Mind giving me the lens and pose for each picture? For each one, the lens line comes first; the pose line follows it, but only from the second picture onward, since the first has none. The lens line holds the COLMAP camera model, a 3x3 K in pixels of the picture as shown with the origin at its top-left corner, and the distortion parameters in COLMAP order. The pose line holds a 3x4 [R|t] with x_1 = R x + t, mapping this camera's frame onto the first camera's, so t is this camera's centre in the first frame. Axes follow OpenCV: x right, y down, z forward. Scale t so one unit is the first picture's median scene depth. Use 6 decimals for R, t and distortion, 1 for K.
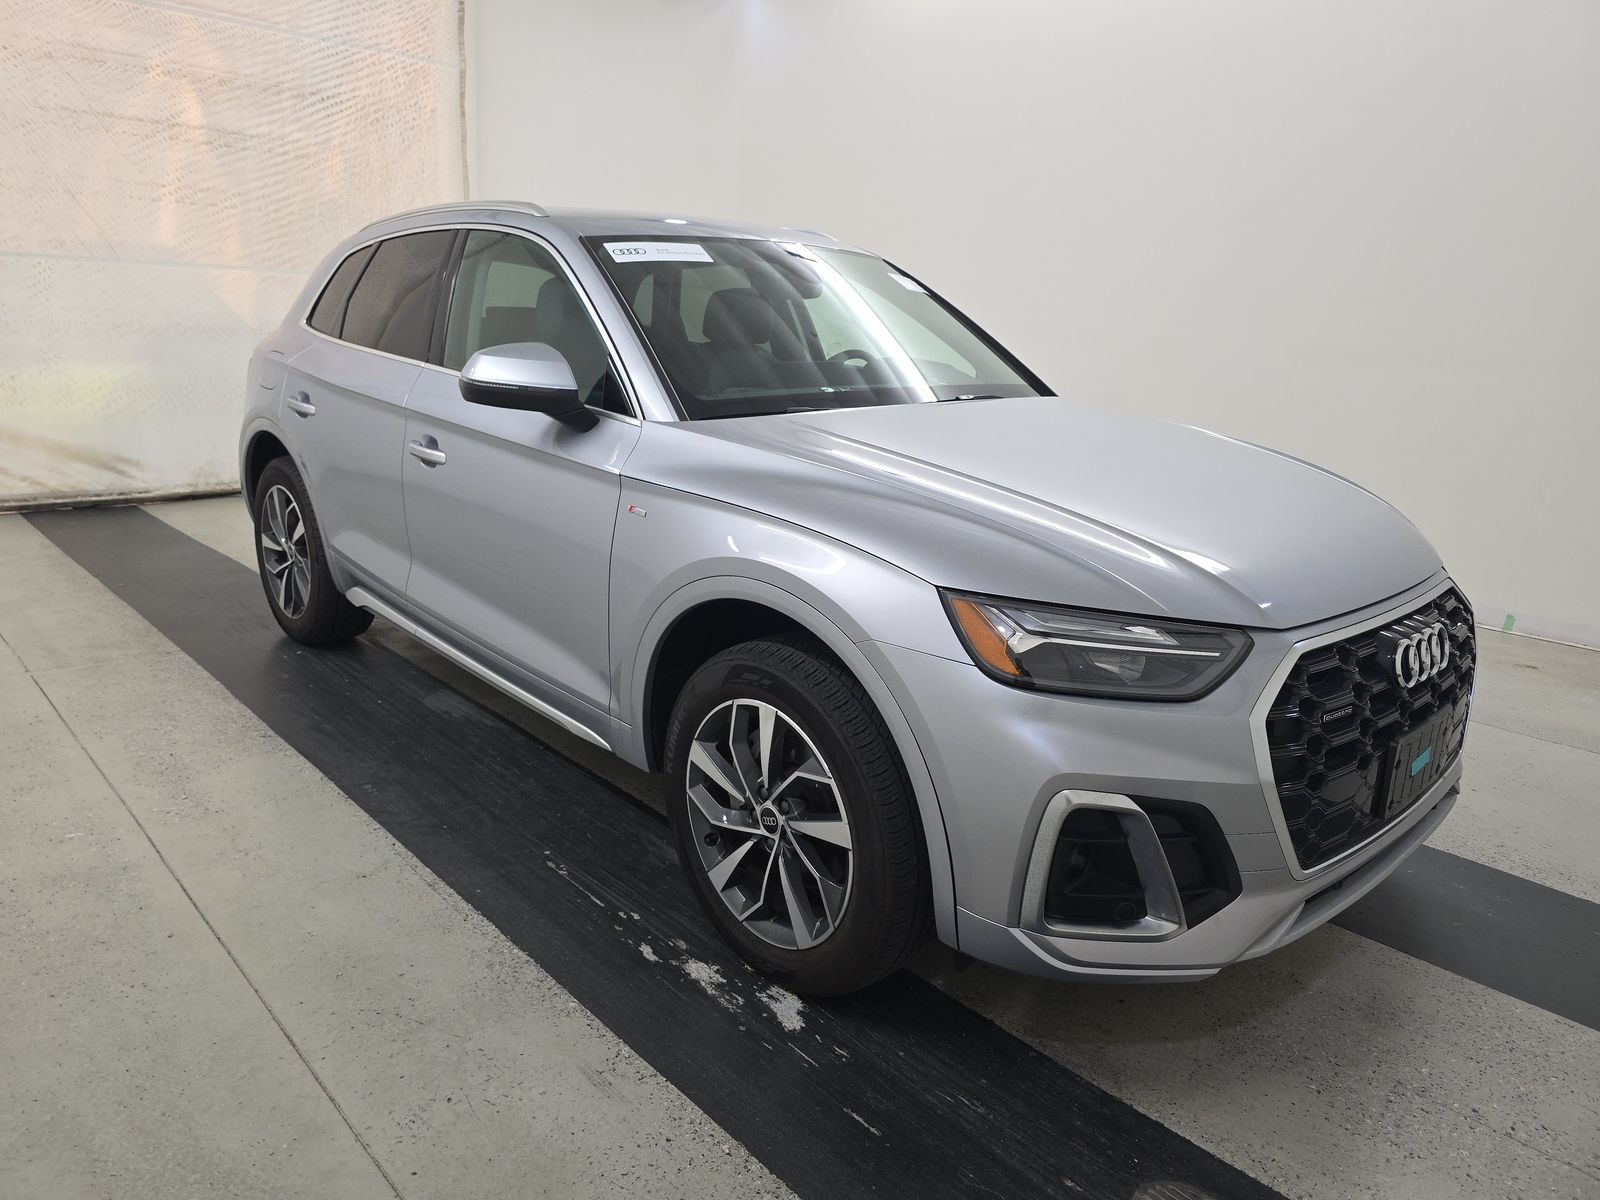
lens RADIAL K [[1090.6, 0, 800.0], [0, 1090.6, 600.0], [0, 0, 1]] dist [0.028592, -0.030251]
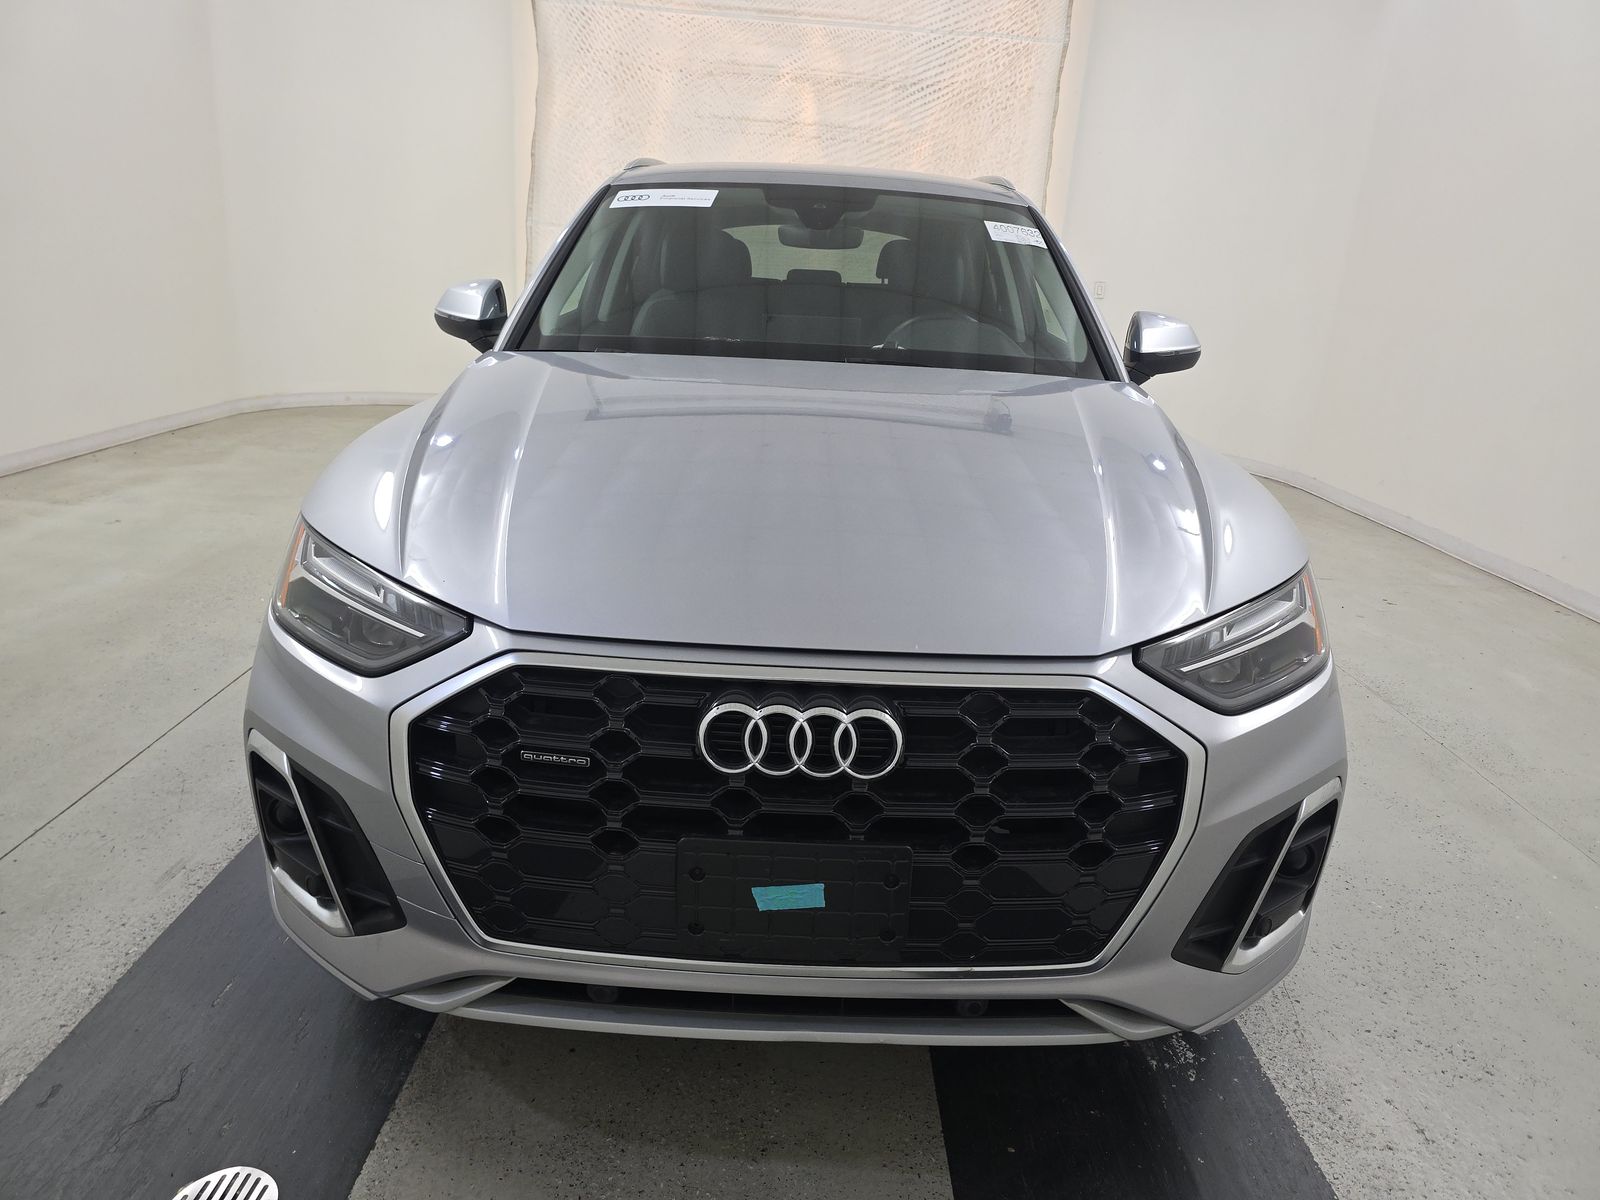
lens RADIAL K [[1079.1, 0, 791.6], [0, 1079.1, 615.1], [0, 0, 1]] dist [0.030467, -0.029969]
pose [[0.726540, 0.214703, -0.652719, 0.288084], [-0.202596, 0.974635, 0.095084, -0.025817], [0.656578, 0.063156, 0.751610, 0.145828]]
